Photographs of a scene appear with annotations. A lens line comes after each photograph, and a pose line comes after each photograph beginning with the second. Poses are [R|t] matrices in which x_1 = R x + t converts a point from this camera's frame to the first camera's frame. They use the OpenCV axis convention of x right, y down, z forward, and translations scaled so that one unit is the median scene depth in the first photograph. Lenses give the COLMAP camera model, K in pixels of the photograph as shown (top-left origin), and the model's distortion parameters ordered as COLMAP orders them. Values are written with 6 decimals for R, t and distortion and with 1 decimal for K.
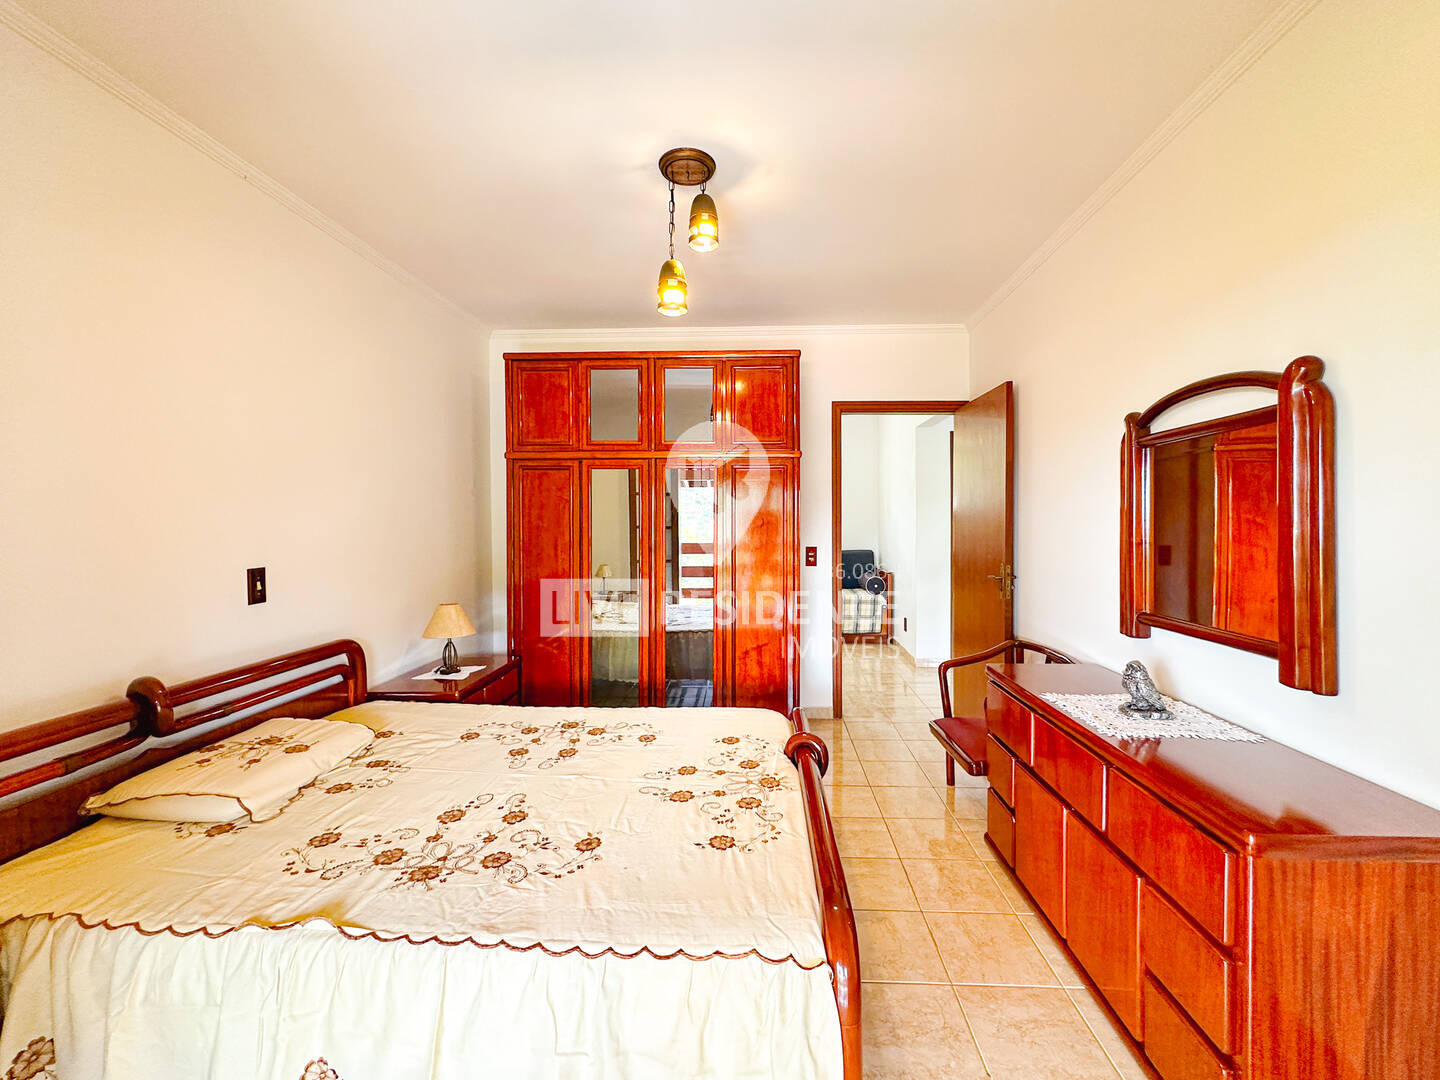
lens RADIAL K [[585.3, 0, 724.9], [0, 585.3, 534.0], [0, 0, 1]] dist [-0.001500, -0.000221]
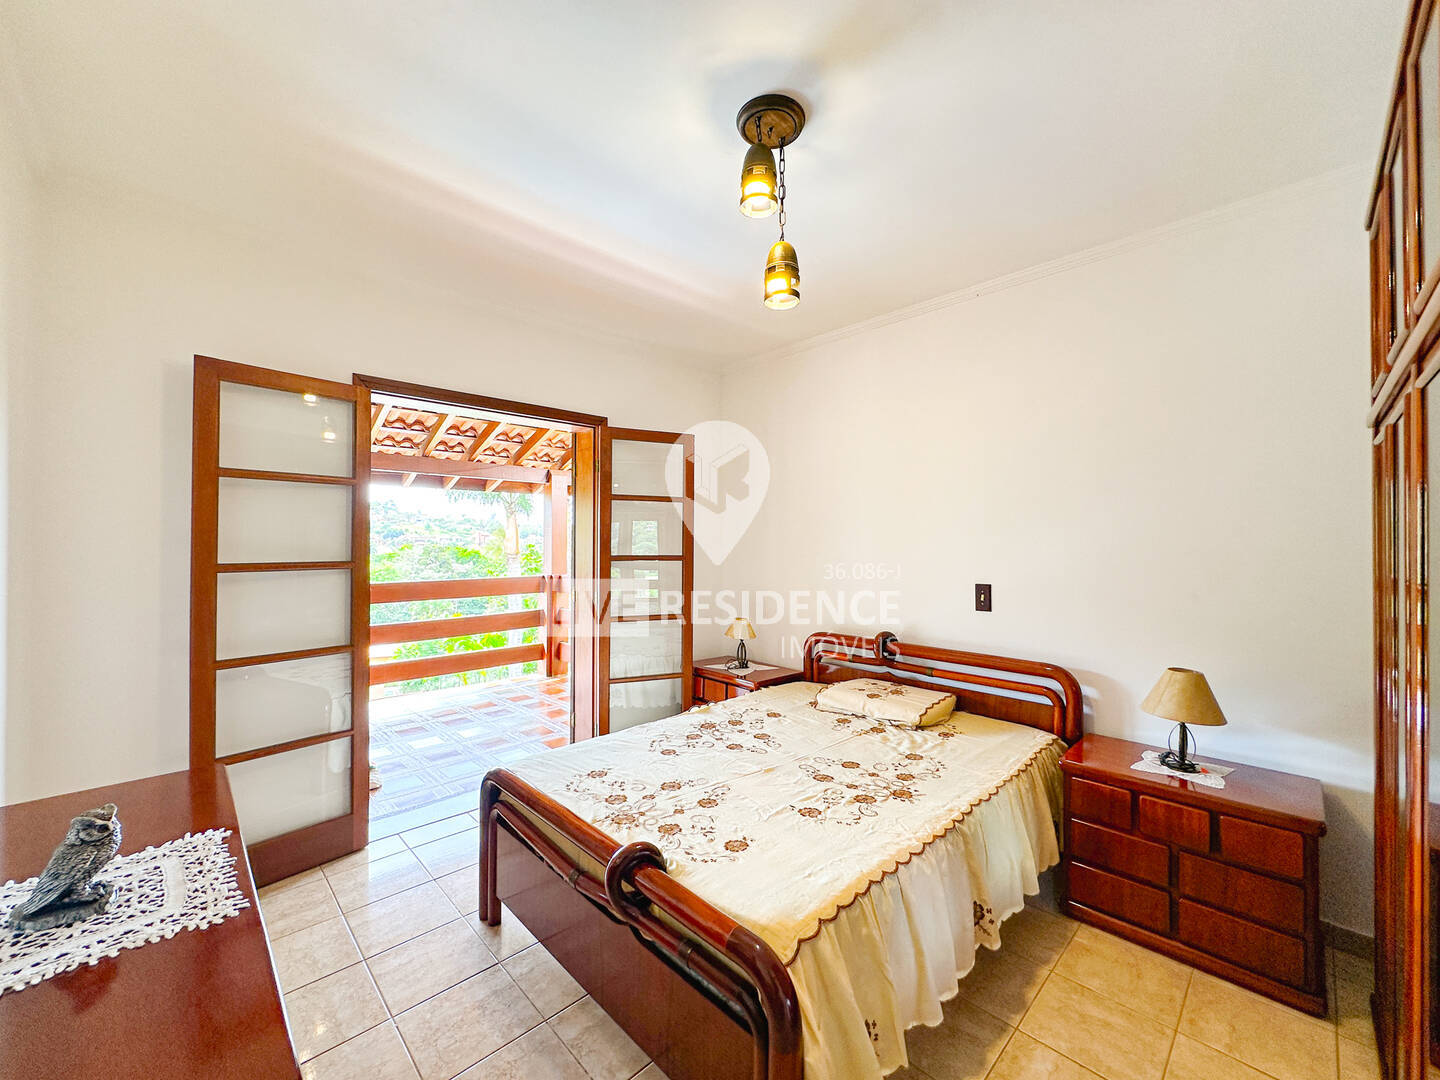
lens RADIAL K [[585.3, 0, 724.9], [0, 585.3, 534.0], [0, 0, 1]] dist [-0.001500, -0.000221]
pose [[-0.676021, -0.010965, -0.736801, 0.651960], [-0.018110, 0.999834, 0.001737, -0.053312], [0.736660, 0.014517, -0.676107, 1.686322]]
